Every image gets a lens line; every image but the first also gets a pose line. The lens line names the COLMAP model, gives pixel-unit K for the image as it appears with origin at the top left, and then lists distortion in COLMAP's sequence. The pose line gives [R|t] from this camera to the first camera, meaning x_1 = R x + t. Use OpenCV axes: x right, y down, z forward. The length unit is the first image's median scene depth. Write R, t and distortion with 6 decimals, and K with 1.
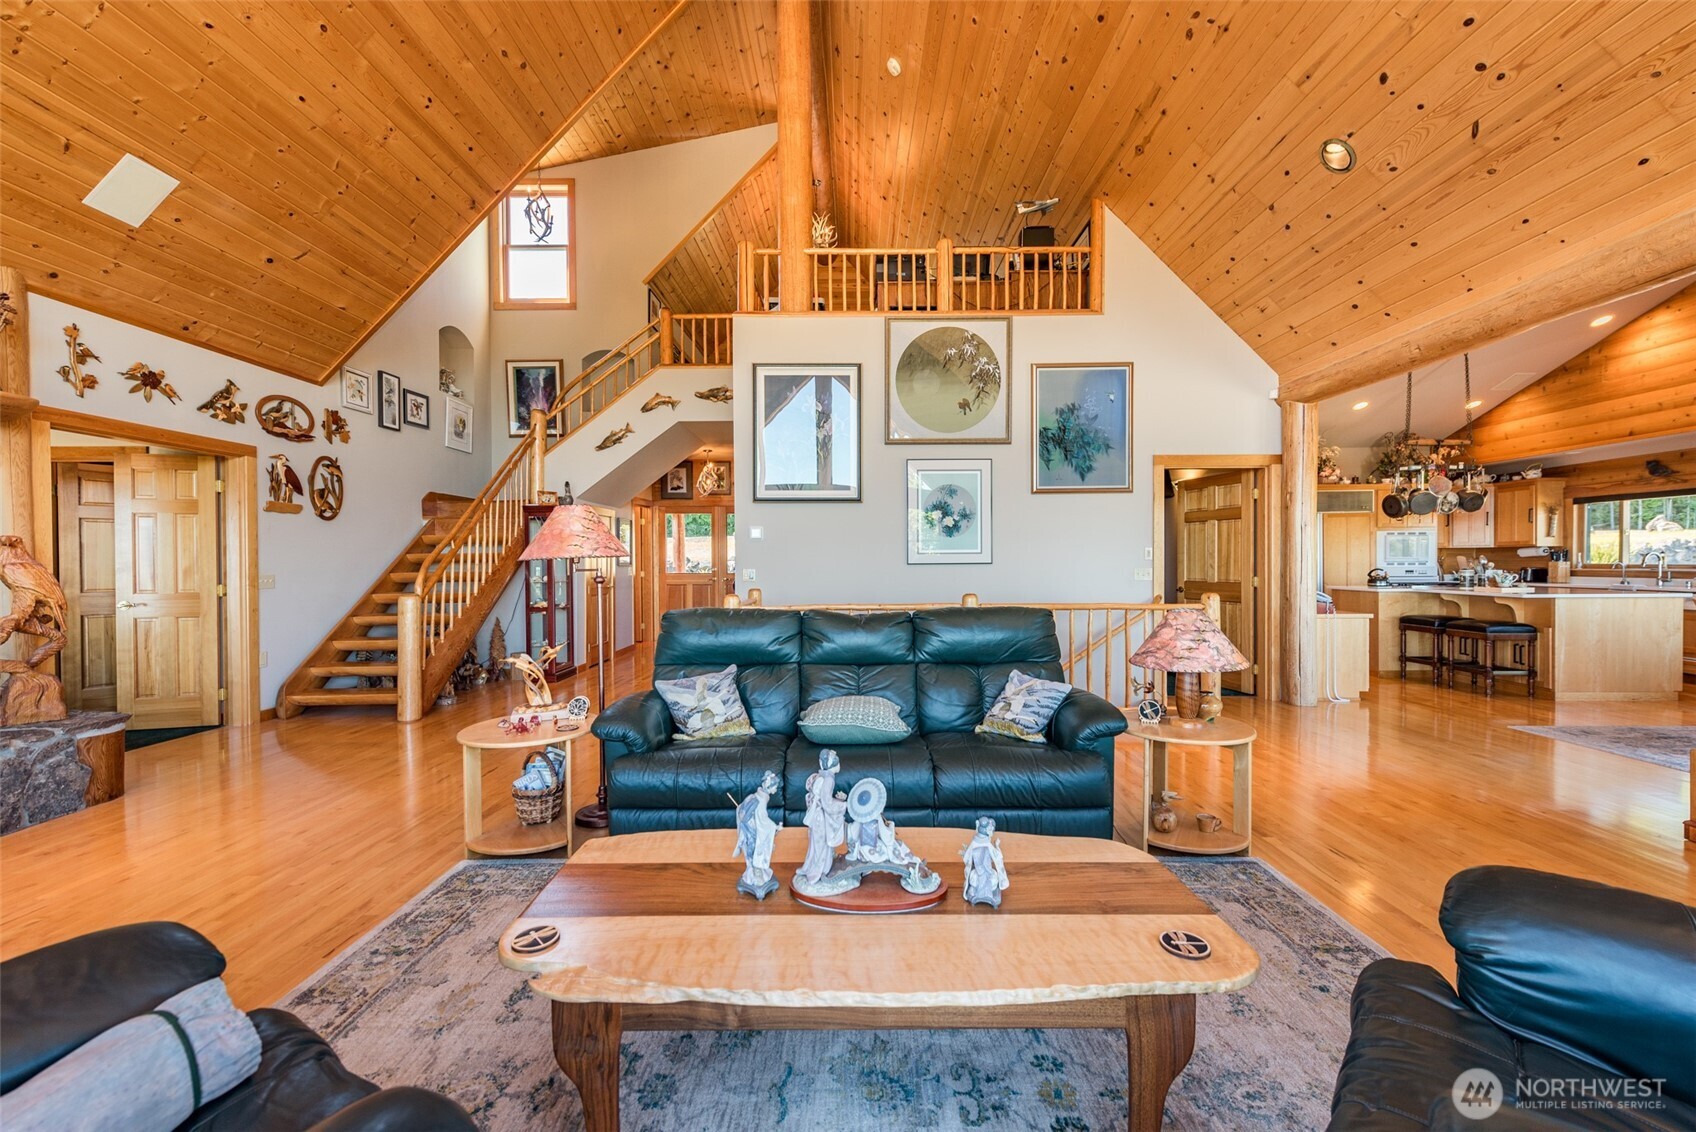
lens RADIAL K [[670.2, 0, 842.3], [0, 670.2, 572.0], [0, 0, 1]] dist [0.001429, -0.000360]
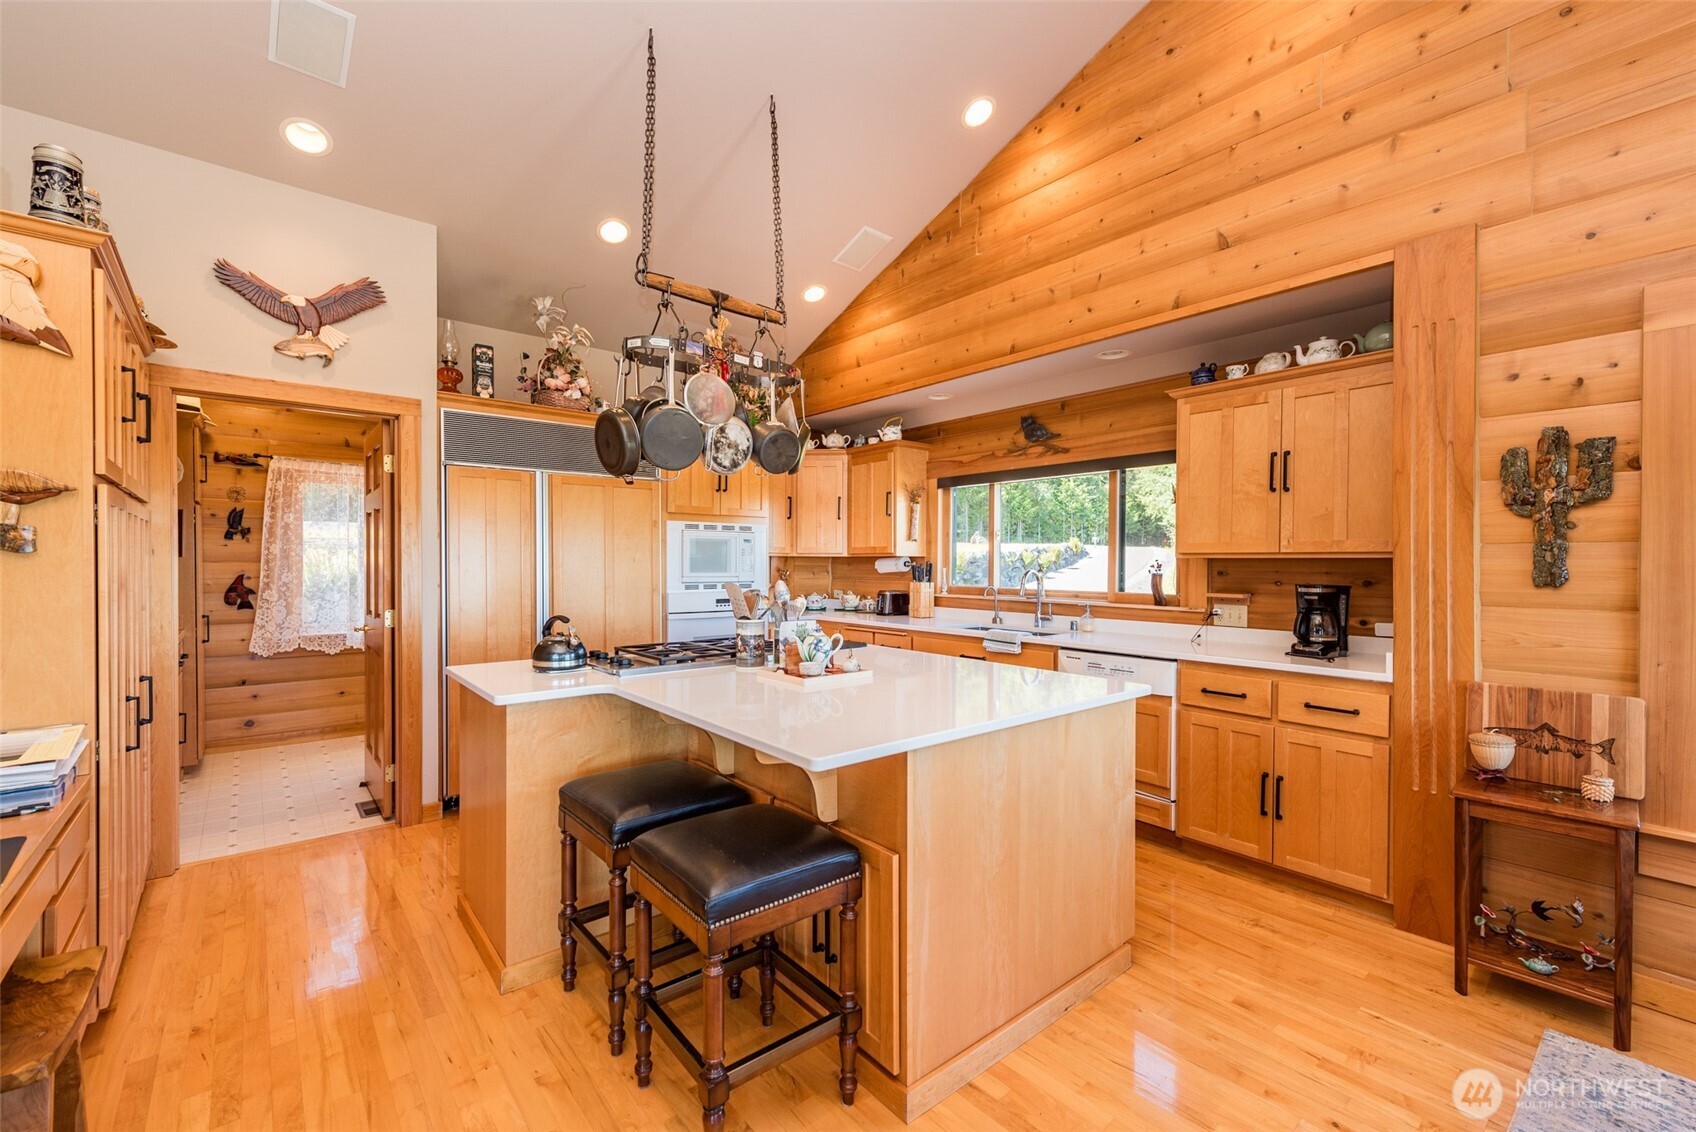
lens RADIAL K [[711.6, 0, 848.0], [0, 711.6, 566.0], [0, 0, 1]] dist [0.001003, -0.000074]
pose [[0.757572, 0.005794, 0.652726, 0.635422], [0.000116, 0.999959, -0.009010, -0.025515], [-0.652752, 0.006901, 0.757540, 0.591206]]
